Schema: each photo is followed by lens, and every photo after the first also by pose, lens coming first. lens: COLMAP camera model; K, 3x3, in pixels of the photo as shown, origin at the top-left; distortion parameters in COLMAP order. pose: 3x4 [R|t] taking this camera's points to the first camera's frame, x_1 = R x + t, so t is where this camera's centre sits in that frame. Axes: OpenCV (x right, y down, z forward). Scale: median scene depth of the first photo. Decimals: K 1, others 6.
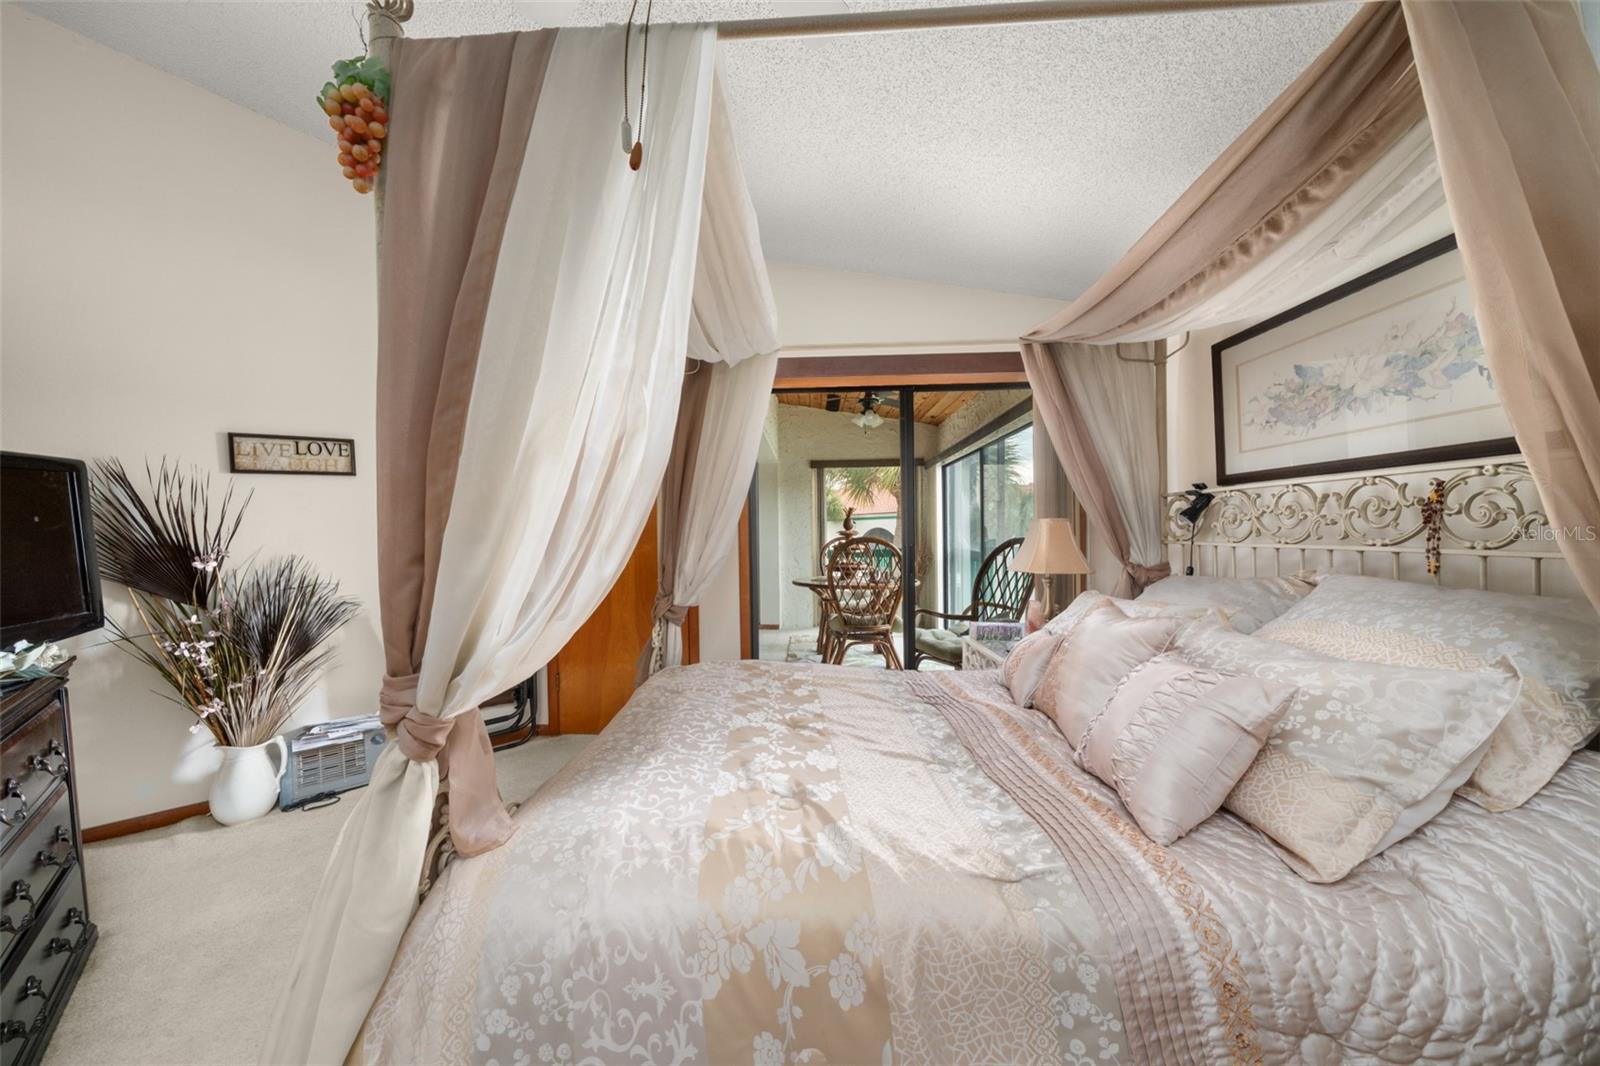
lens RADIAL K [[546.4, 0, 798.0], [0, 546.4, 536.9], [0, 0, 1]] dist [-0.007969, 0.000450]
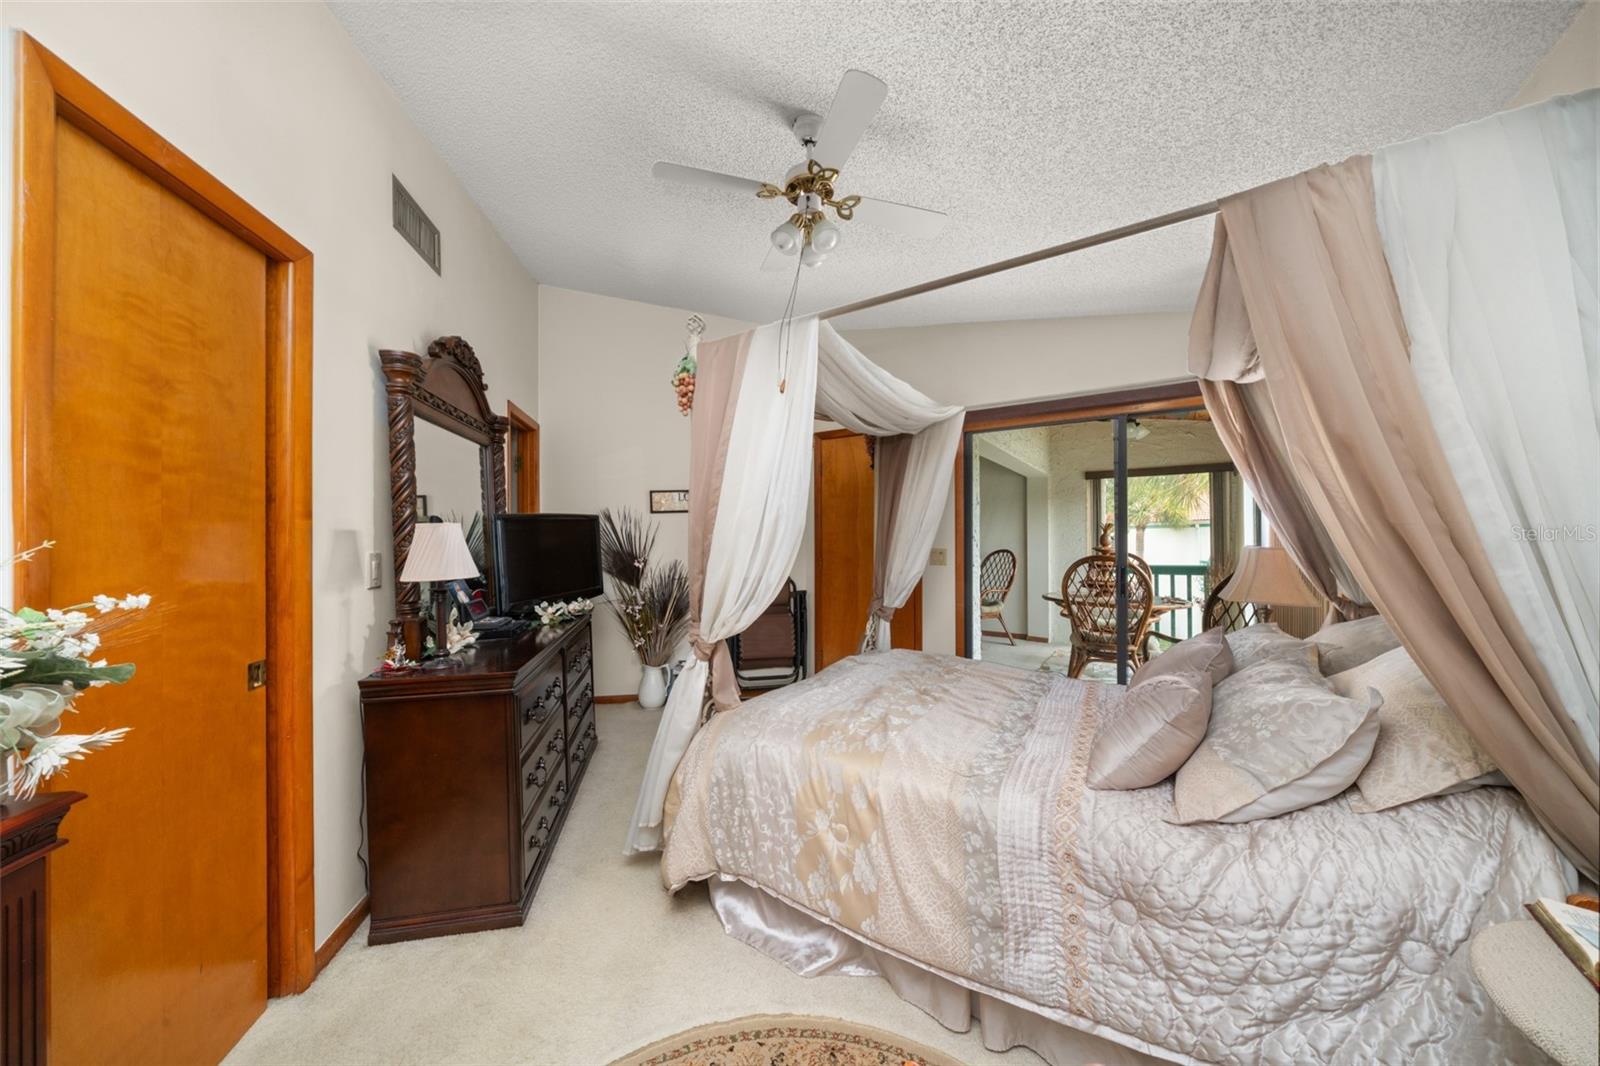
lens RADIAL K [[546.4, 0, 800.5], [0, 546.4, 531.5], [0, 0, 1]] dist [-0.007969, 0.000450]
pose [[0.852533, 0.003787, -0.522660, 0.420694], [-0.014541, 0.999759, -0.016475, -0.046915], [0.522472, 0.021645, 0.852382, -0.366163]]
